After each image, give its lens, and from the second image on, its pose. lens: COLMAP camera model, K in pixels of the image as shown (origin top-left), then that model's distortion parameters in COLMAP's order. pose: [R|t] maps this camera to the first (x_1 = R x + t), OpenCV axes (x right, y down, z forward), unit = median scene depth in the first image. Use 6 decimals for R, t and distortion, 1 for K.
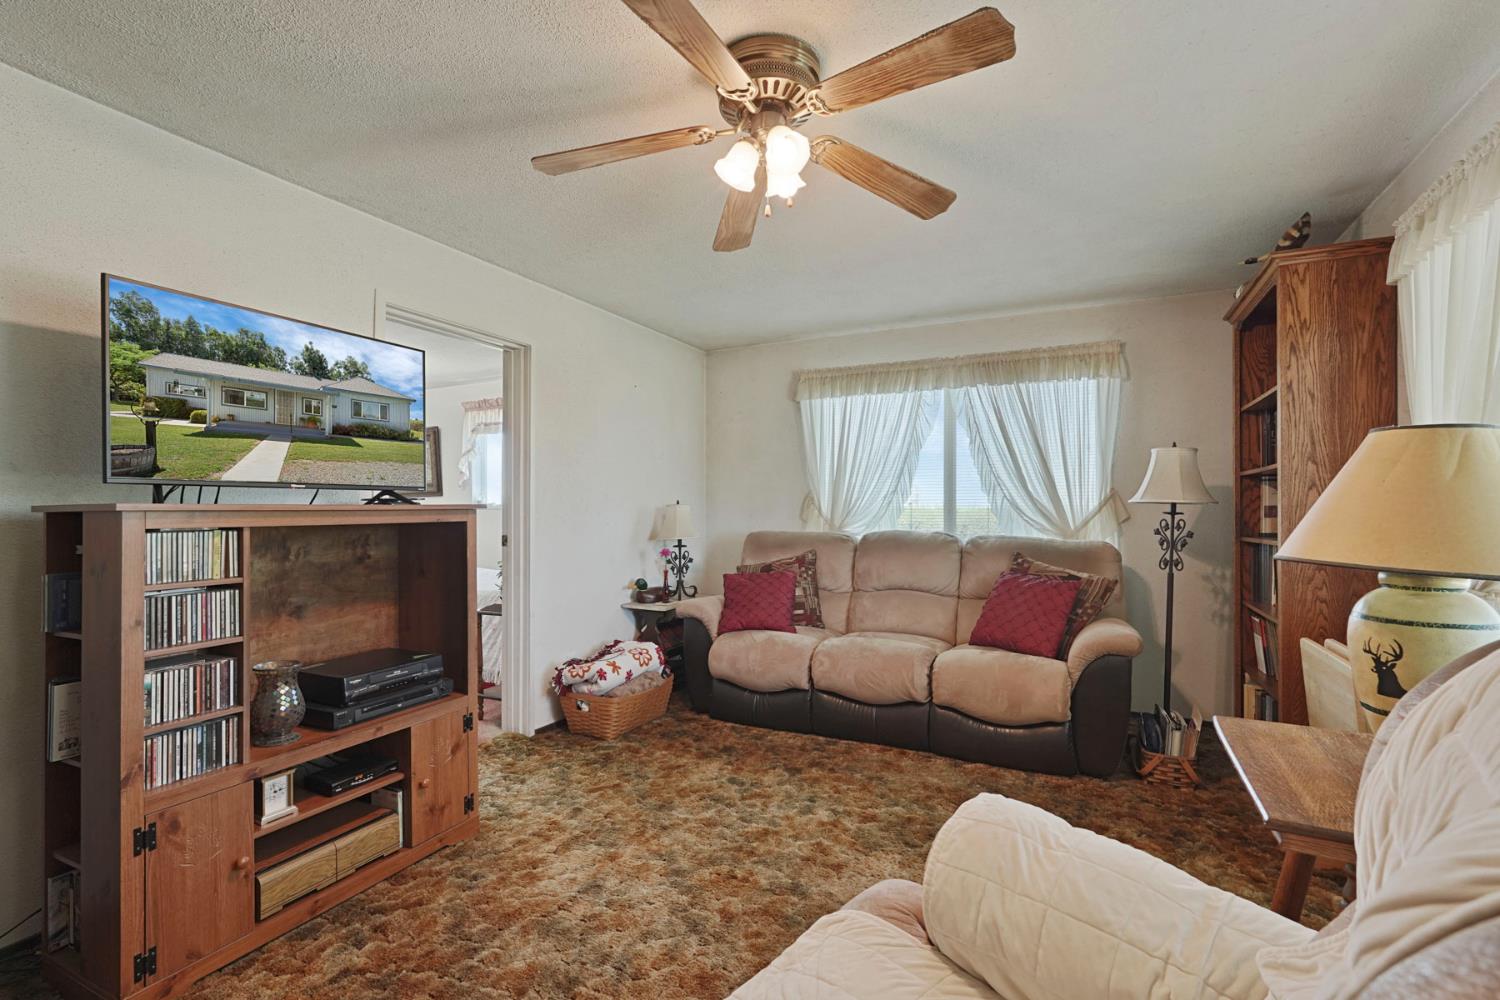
lens RADIAL K [[680.8, 0, 735.7], [0, 680.8, 493.9], [0, 0, 1]] dist [-0.021078, 0.010539]
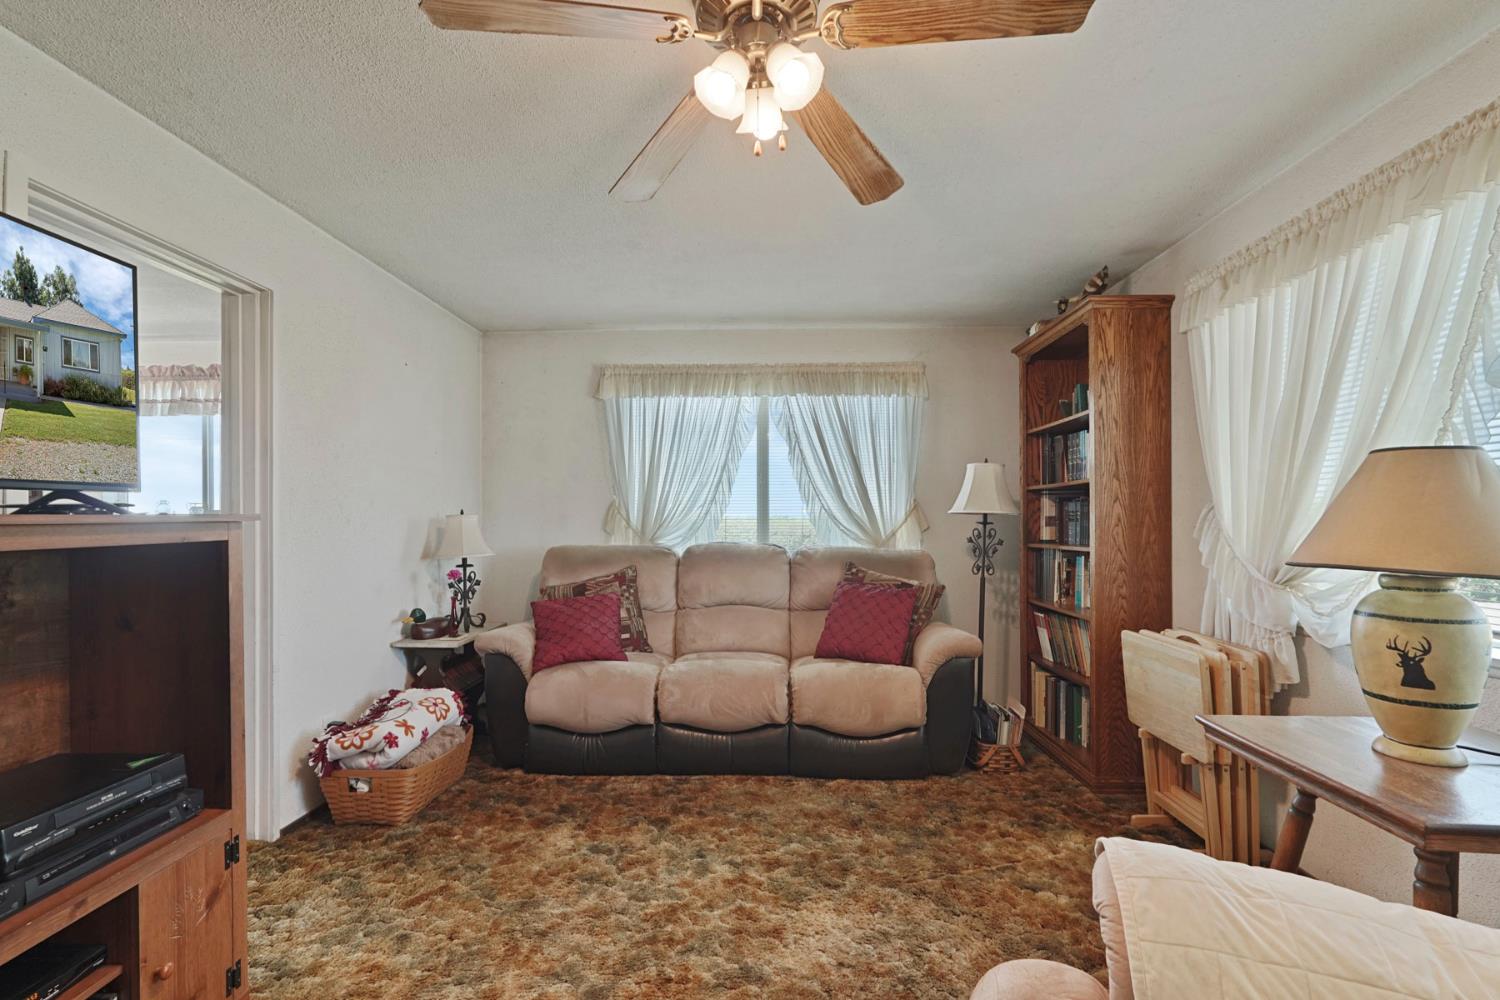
lens RADIAL K [[686.8, 0, 748.0], [0, 686.8, 509.7], [0, 0, 1]] dist [-0.014280, 0.007184]
pose [[0.901882, 0.003995, 0.431965, -0.187897], [-0.007861, 0.999943, 0.007165, 0.001851], [-0.431912, -0.009857, 0.901862, 0.164143]]
